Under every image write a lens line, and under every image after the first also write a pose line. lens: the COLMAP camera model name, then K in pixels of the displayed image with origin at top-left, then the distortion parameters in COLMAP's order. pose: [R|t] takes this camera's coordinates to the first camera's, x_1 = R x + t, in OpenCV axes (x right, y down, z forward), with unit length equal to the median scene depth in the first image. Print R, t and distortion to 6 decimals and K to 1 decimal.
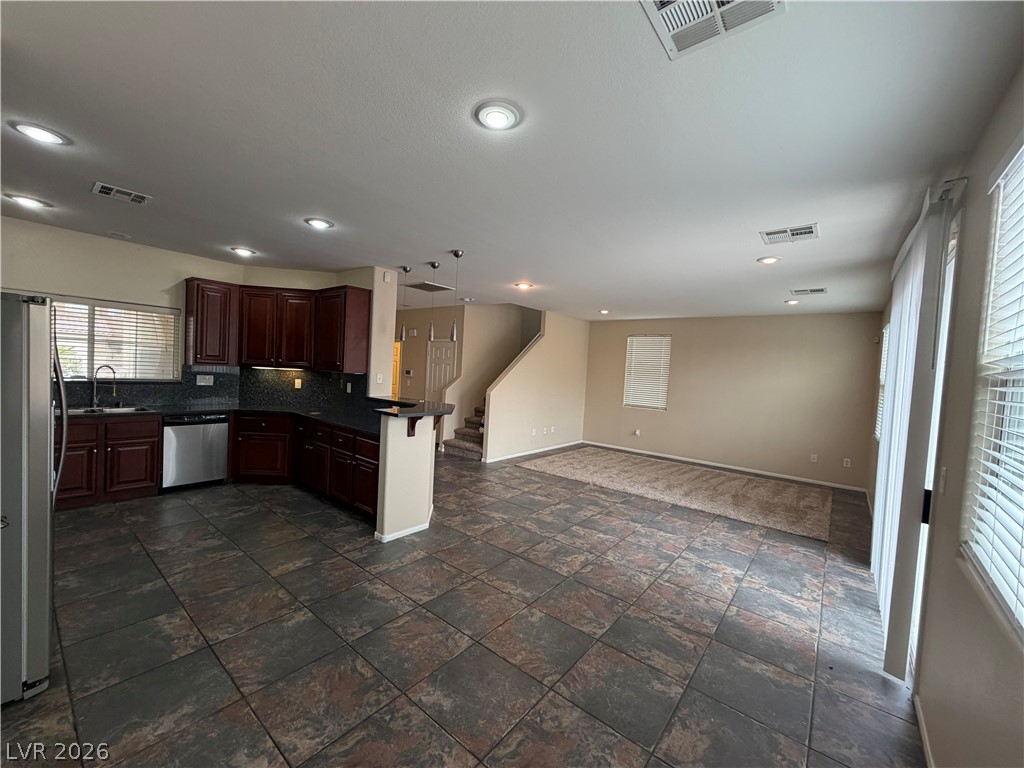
lens RADIAL K [[408.4, 0, 510.8], [0, 408.4, 384.6], [0, 0, 1]] dist [0.001875, -0.000387]
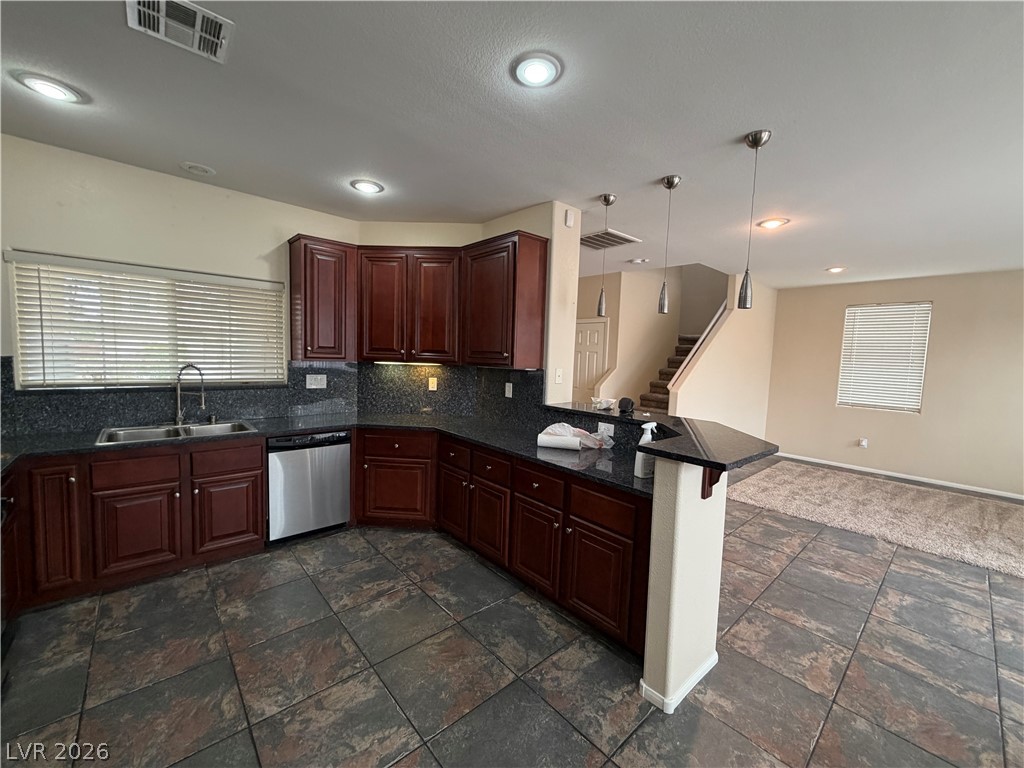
lens RADIAL K [[408.4, 0, 511.0], [0, 408.4, 384.8], [0, 0, 1]] dist [0.001875, -0.000387]
pose [[0.986688, -0.008767, -0.162389, -0.358271], [0.013887, 0.999441, 0.030425, -0.027499], [0.162031, -0.032275, 0.986258, 0.421256]]
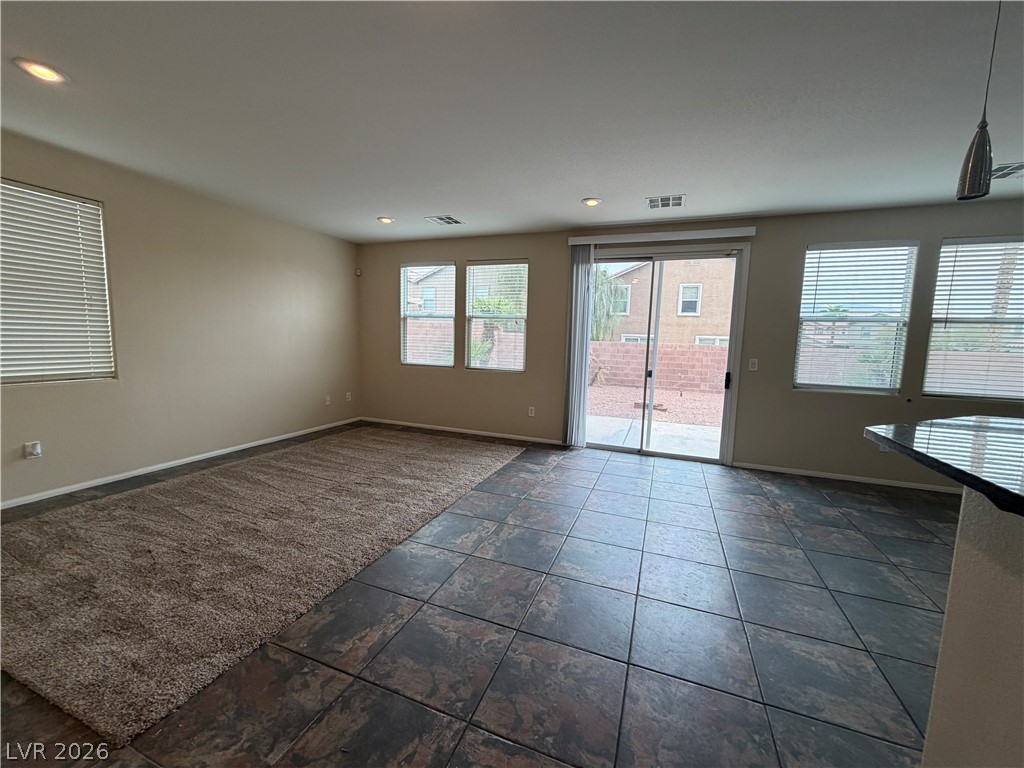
lens RADIAL K [[408.4, 0, 511.5], [0, 408.4, 384.2], [0, 0, 1]] dist [0.001875, -0.000387]
pose [[-0.306160, -0.170121, 0.936656, -0.335706], [-0.011185, 0.984478, 0.175151, -0.023904], [-0.951914, 0.043147, -0.303311, 1.412937]]
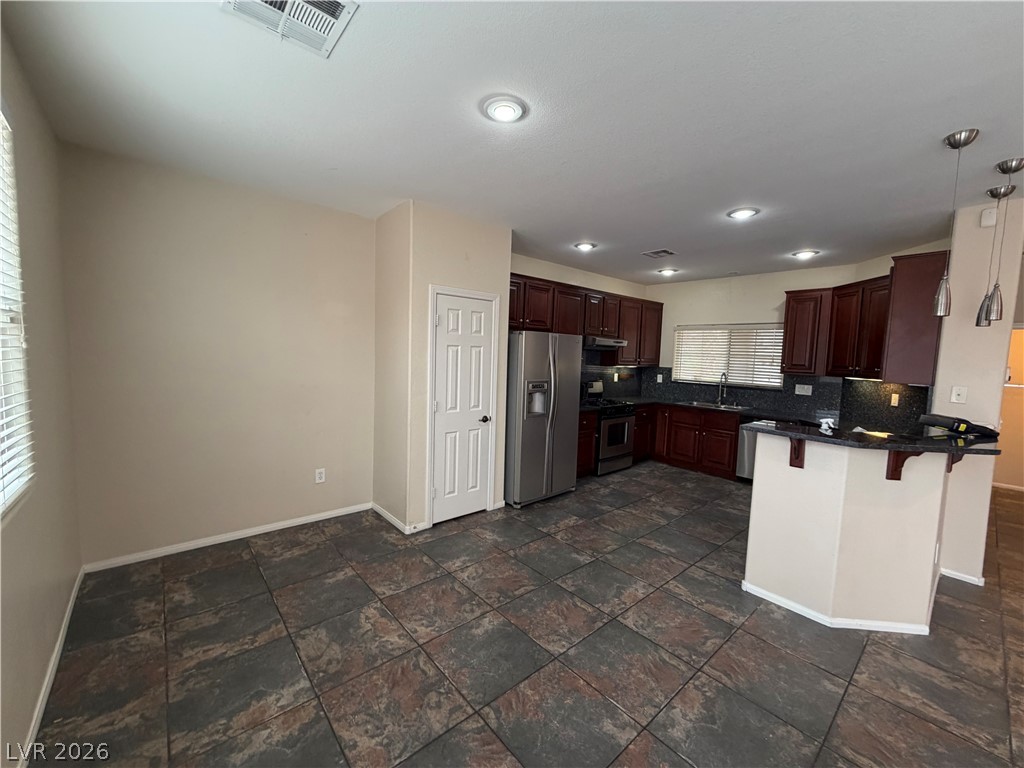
lens RADIAL K [[408.4, 0, 510.5], [0, 408.4, 385.0], [0, 0, 1]] dist [0.001875, -0.000387]
pose [[-0.172771, 0.017010, -0.984815, 0.459391], [-0.082312, 0.996104, 0.031645, 0.006432], [0.981517, 0.086530, -0.170698, 0.569802]]
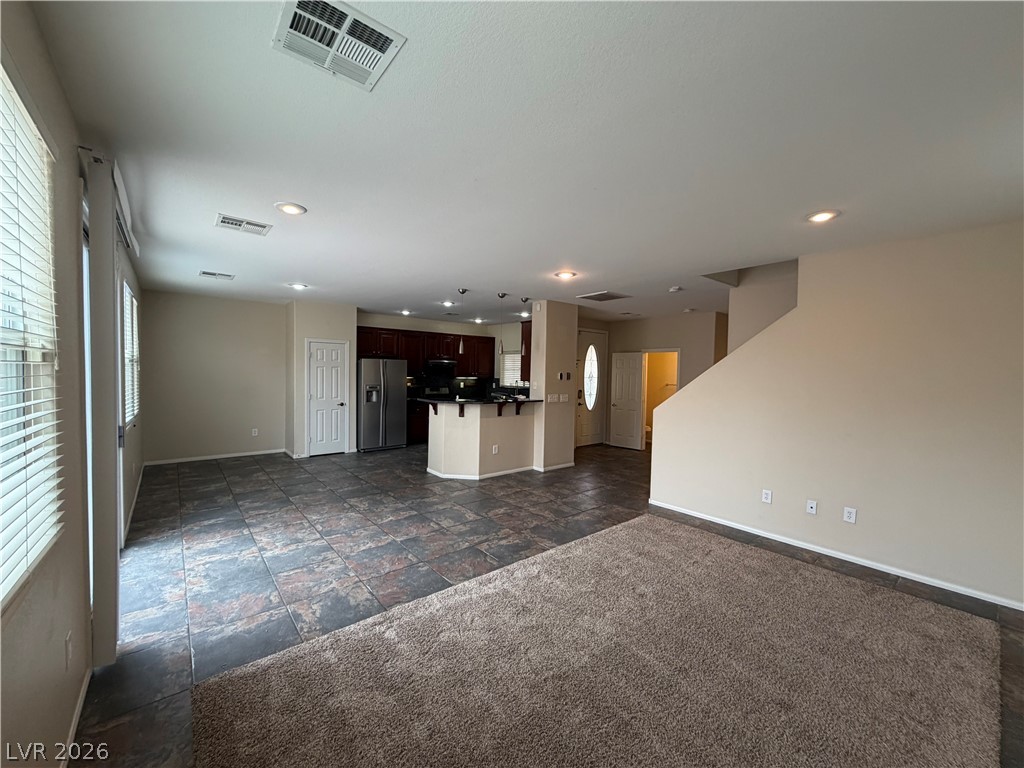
lens RADIAL K [[408.4, 0, 509.5], [0, 408.4, 384.1], [0, 0, 1]] dist [0.001875, -0.000387]
pose [[-0.195379, -0.028669, -0.980309, 1.192877], [-0.067467, 0.997598, -0.015728, 0.007451], [0.978405, 0.063066, -0.196843, 1.447969]]
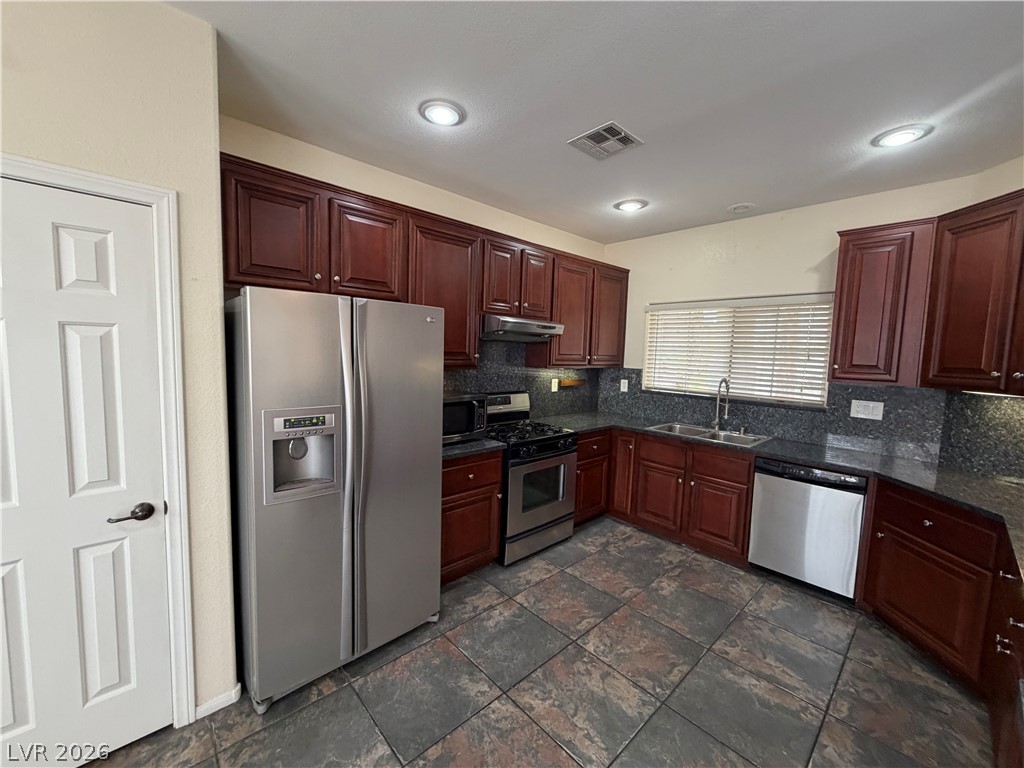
lens RADIAL K [[408.4, 0, 510.3], [0, 408.4, 384.6], [0, 0, 1]] dist [0.001875, -0.000387]
pose [[-0.142253, 0.023723, -0.989546, -0.143621], [-0.078177, 0.996321, 0.035124, -0.033255], [0.986738, 0.082356, -0.139875, 0.726751]]
